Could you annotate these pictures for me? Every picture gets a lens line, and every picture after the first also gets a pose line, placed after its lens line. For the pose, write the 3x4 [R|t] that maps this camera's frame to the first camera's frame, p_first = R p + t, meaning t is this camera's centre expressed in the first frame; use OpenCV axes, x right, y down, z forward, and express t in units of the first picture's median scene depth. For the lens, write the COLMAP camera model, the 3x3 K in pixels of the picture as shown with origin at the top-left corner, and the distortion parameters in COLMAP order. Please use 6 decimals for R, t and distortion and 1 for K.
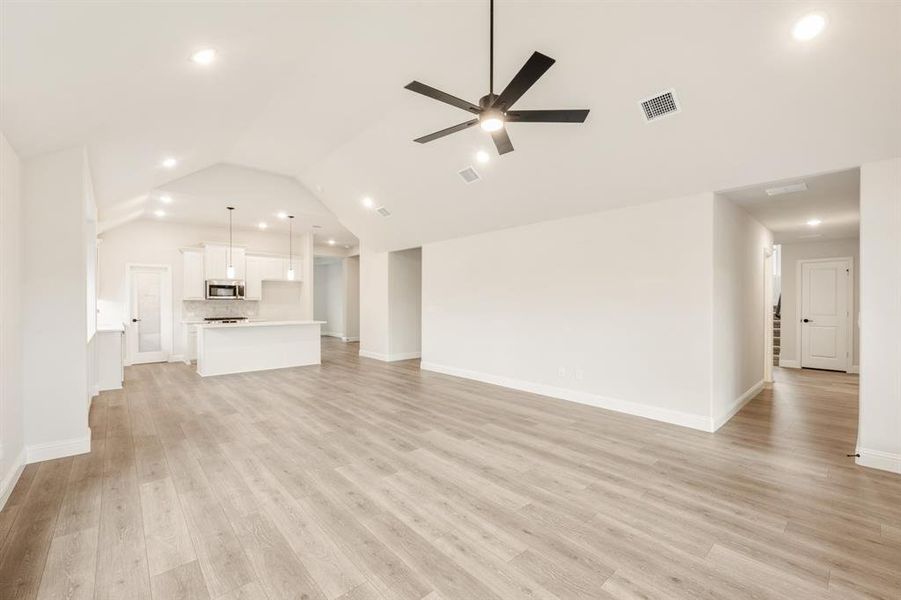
lens RADIAL K [[375.5, 0, 446.1], [0, 375.5, 301.9], [0, 0, 1]] dist [0.000961, 0.000422]
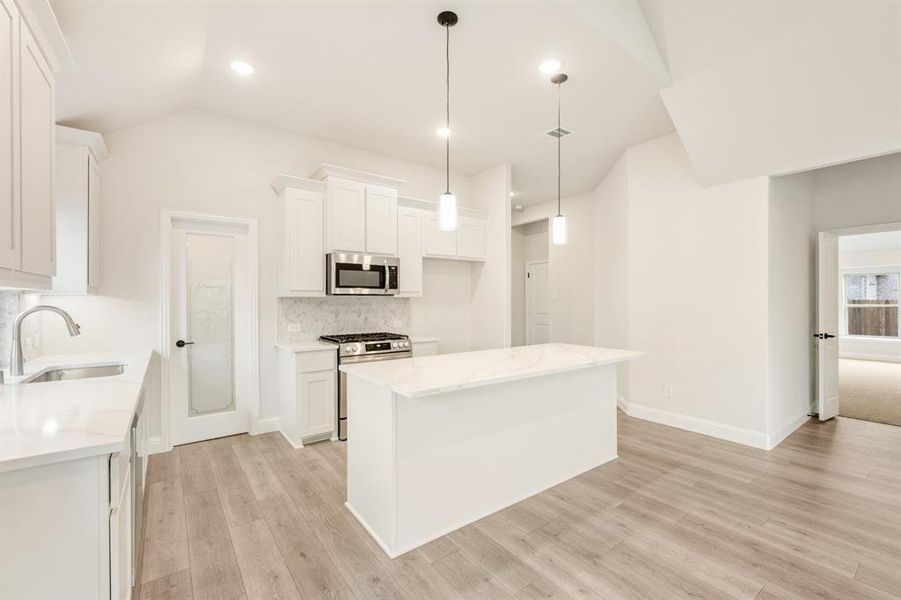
lens RADIAL K [[375.5, 0, 437.5], [0, 375.5, 301.5], [0, 0, 1]] dist [0.000961, 0.000422]
pose [[0.996214, -0.001272, -0.086927, -0.457650], [0.001256, 0.999999, -0.000238, 0.001127], [0.086927, 0.000128, 0.996215, 0.548010]]
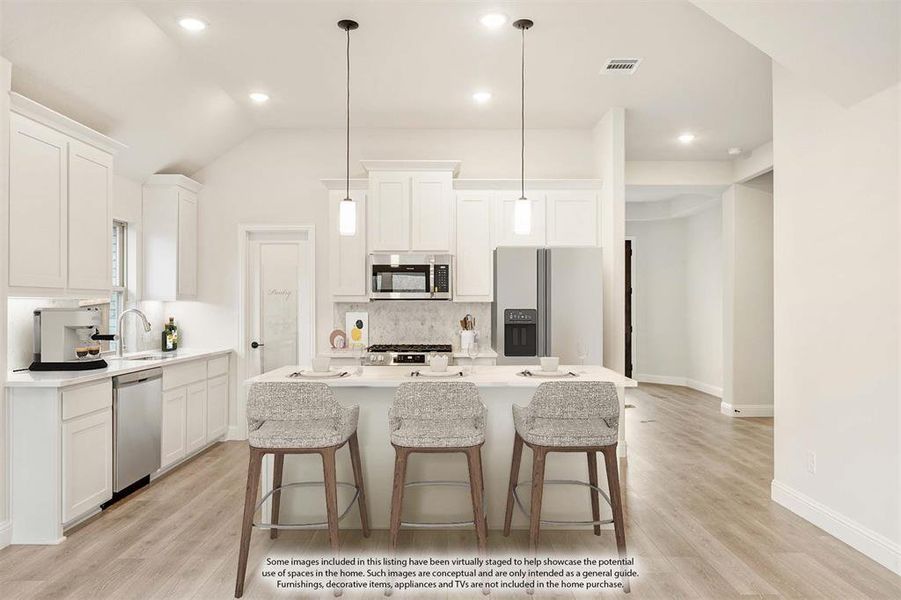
lens RADIAL K [[602.0, 0, 452.1], [0, 602.0, 303.6], [0, 0, 1]] dist [0.000990, 0.003434]
pose [[0.756401, -0.003149, -0.654101, -0.128151], [-0.001255, 0.999980, -0.006265, 0.001228], [0.654108, 0.005560, 0.756381, 0.540427]]
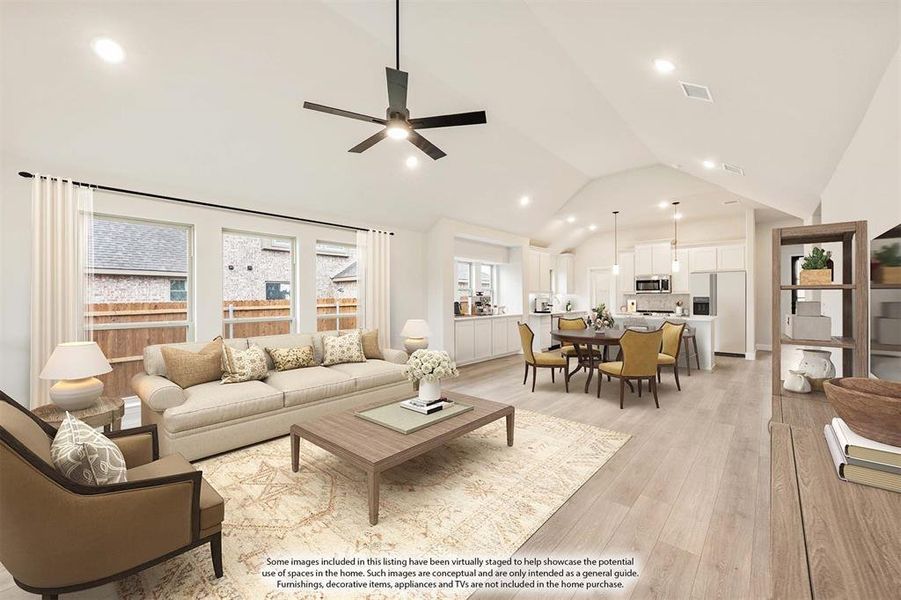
lens RADIAL K [[362.5, 0, 451.3], [0, 362.5, 295.8], [0, 0, 1]] dist [-0.001517, 0.000197]
pose [[0.126243, -0.001482, -0.991998, 0.358138], [0.001660, 0.999998, -0.001283, 0.000607], [0.991998, -0.001485, 0.126245, 0.309159]]
